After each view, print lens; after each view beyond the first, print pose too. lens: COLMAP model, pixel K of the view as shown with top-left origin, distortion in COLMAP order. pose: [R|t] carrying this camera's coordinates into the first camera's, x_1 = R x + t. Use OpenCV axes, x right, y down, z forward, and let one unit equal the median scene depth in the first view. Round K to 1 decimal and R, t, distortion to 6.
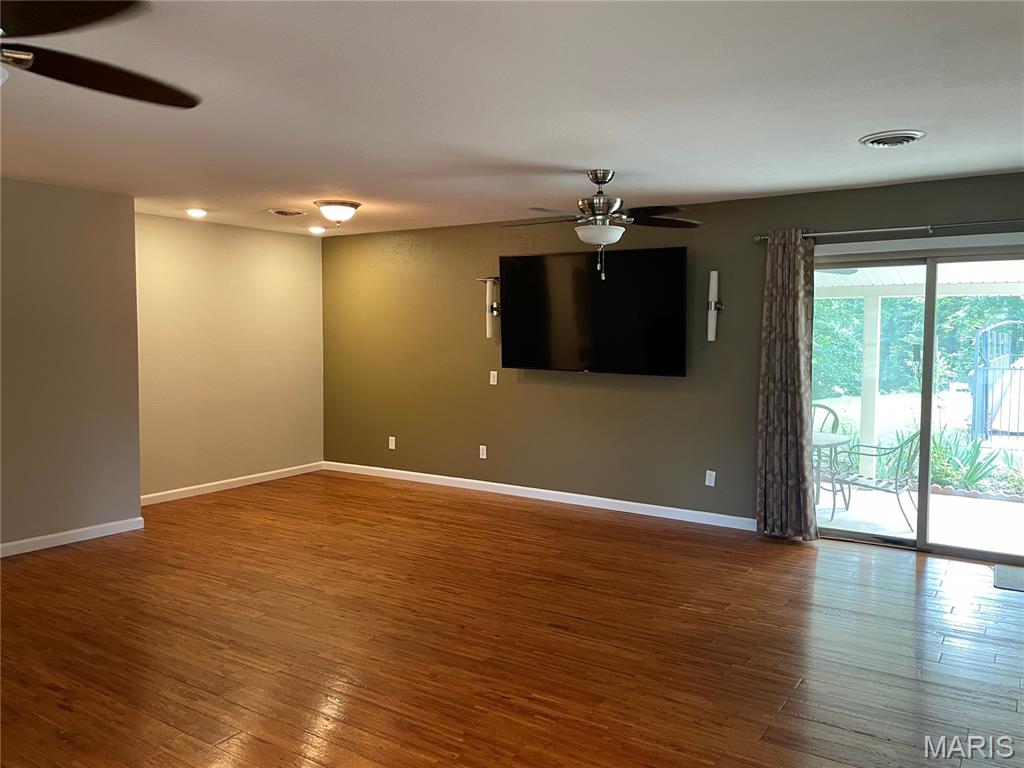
lens RADIAL K [[778.3, 0, 517.8], [0, 778.3, 388.9], [0, 0, 1]] dist [0.081702, -0.114069]
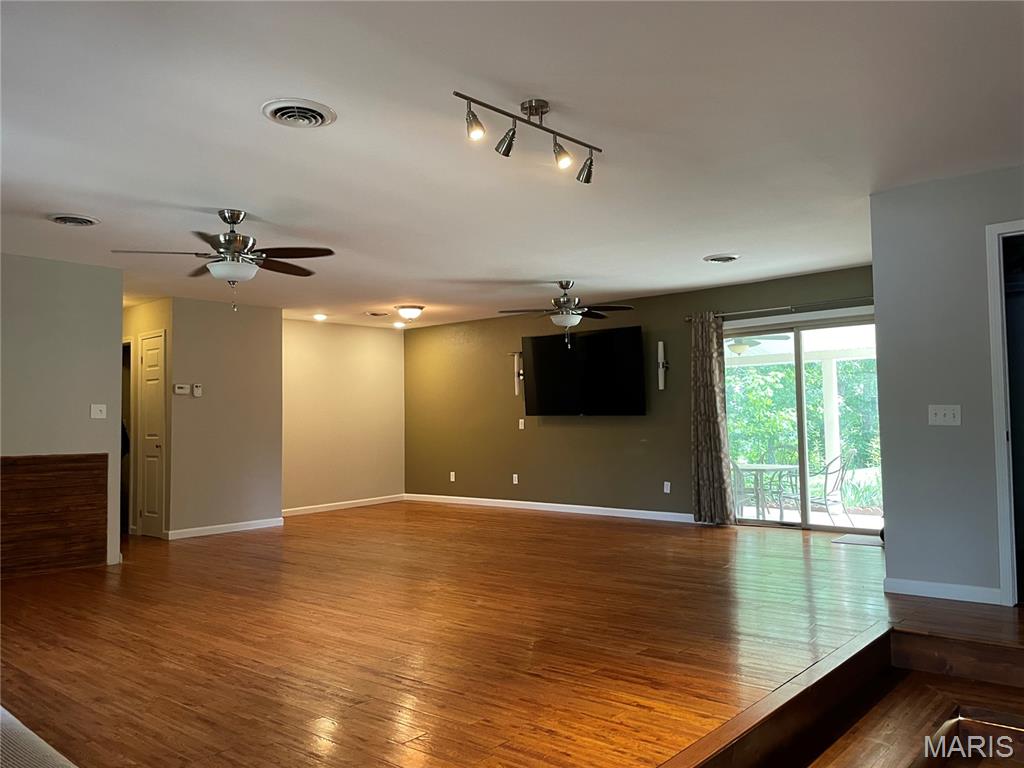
lens RADIAL K [[778.3, 0, 510.0], [0, 778.3, 381.2], [0, 0, 1]] dist [0.081702, -0.114069]
pose [[0.990908, -0.029095, -0.131357, 0.168644], [0.012885, 0.992371, -0.122608, 0.100960], [0.133922, 0.119801, 0.983724, -0.475963]]
